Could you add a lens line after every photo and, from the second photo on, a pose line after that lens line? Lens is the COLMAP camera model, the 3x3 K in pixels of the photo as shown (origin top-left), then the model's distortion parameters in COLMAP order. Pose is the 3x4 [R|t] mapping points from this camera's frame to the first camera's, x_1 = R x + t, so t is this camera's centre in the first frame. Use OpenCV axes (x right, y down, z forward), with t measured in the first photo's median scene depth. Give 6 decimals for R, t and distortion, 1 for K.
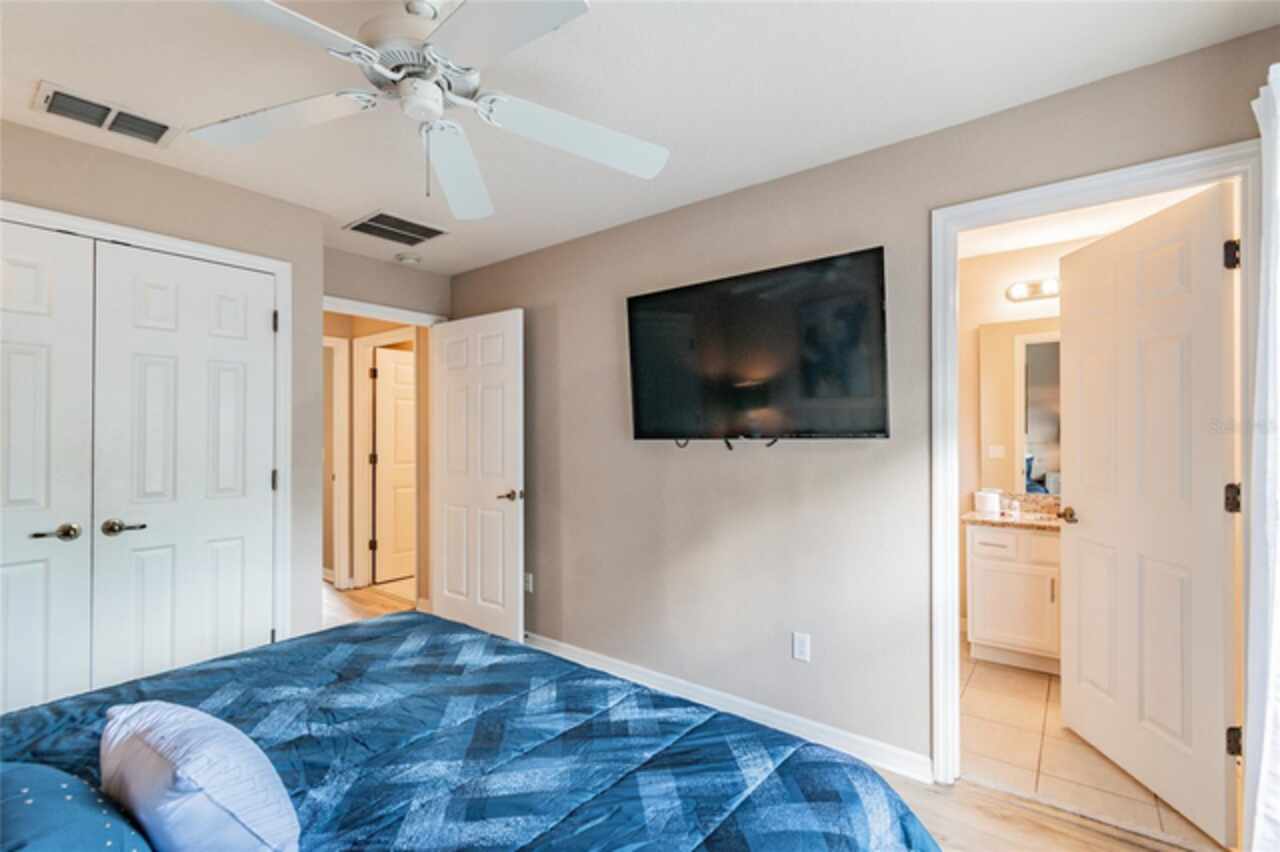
lens RADIAL K [[567.9, 0, 636.1], [0, 567.9, 431.7], [0, 0, 1]] dist [-0.002708, -0.000456]
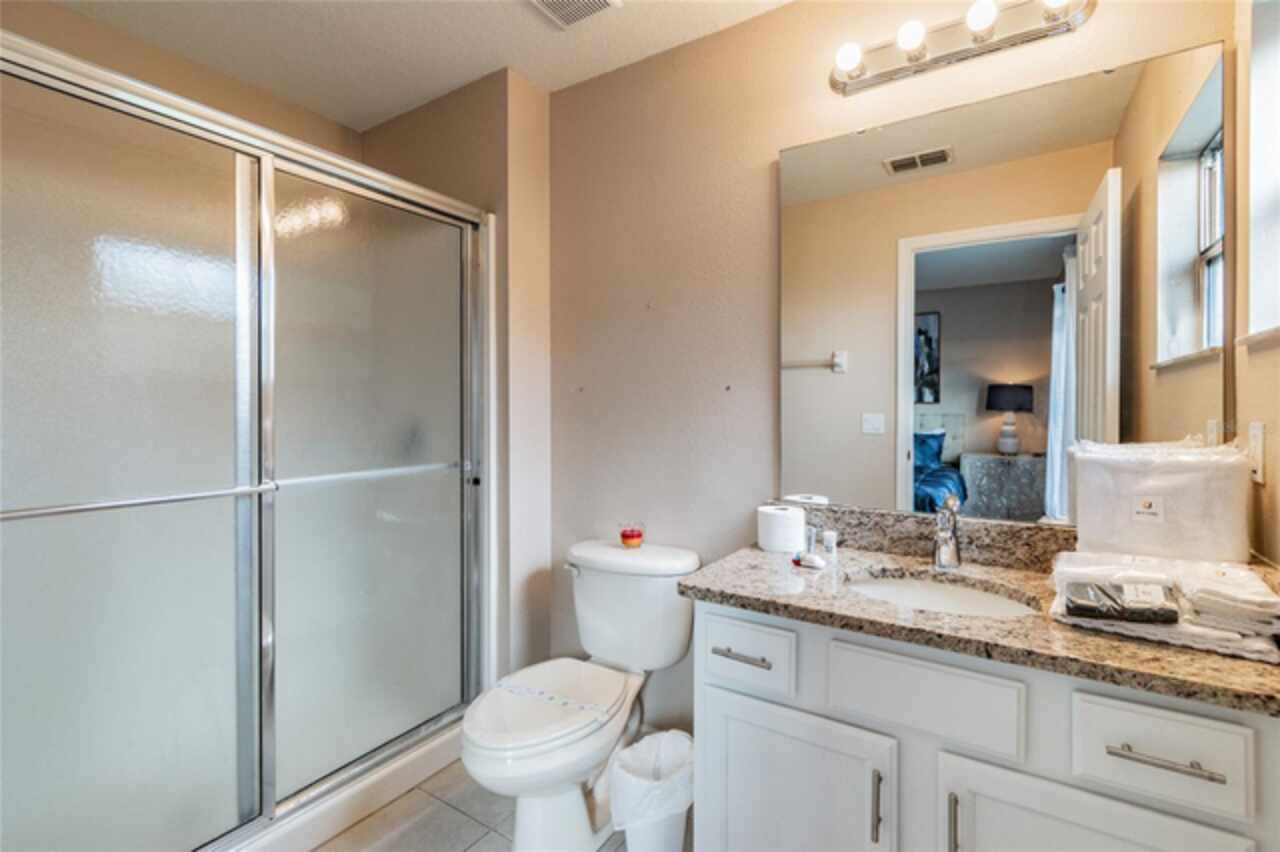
lens RADIAL K [[567.9, 0, 644.4], [0, 567.9, 412.7], [0, 0, 1]] dist [-0.002708, -0.000456]
pose [[0.996265, 0.001951, 0.086329, 0.405048], [-0.002354, 0.999987, 0.004564, 0.025952], [-0.086319, -0.004750, 0.996256, 0.479265]]
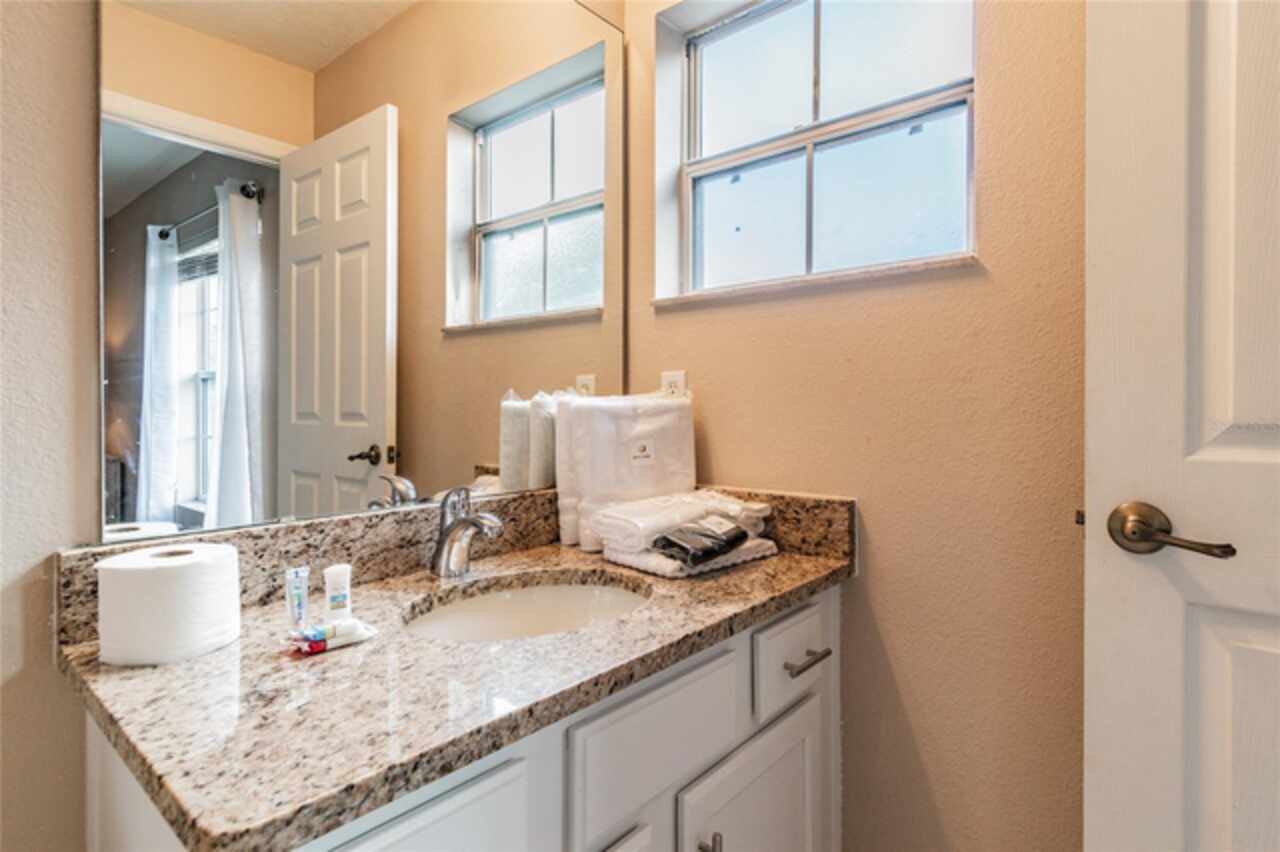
lens RADIAL K [[657.4, 0, 640.3], [0, 657.4, 417.4], [0, 0, 1]] dist [-0.000353, -0.000039]
pose [[0.036734, -0.007465, 0.999297, 0.346029], [0.002043, 0.999971, 0.007395, 0.054616], [-0.999323, 0.001770, 0.036748, 0.729809]]
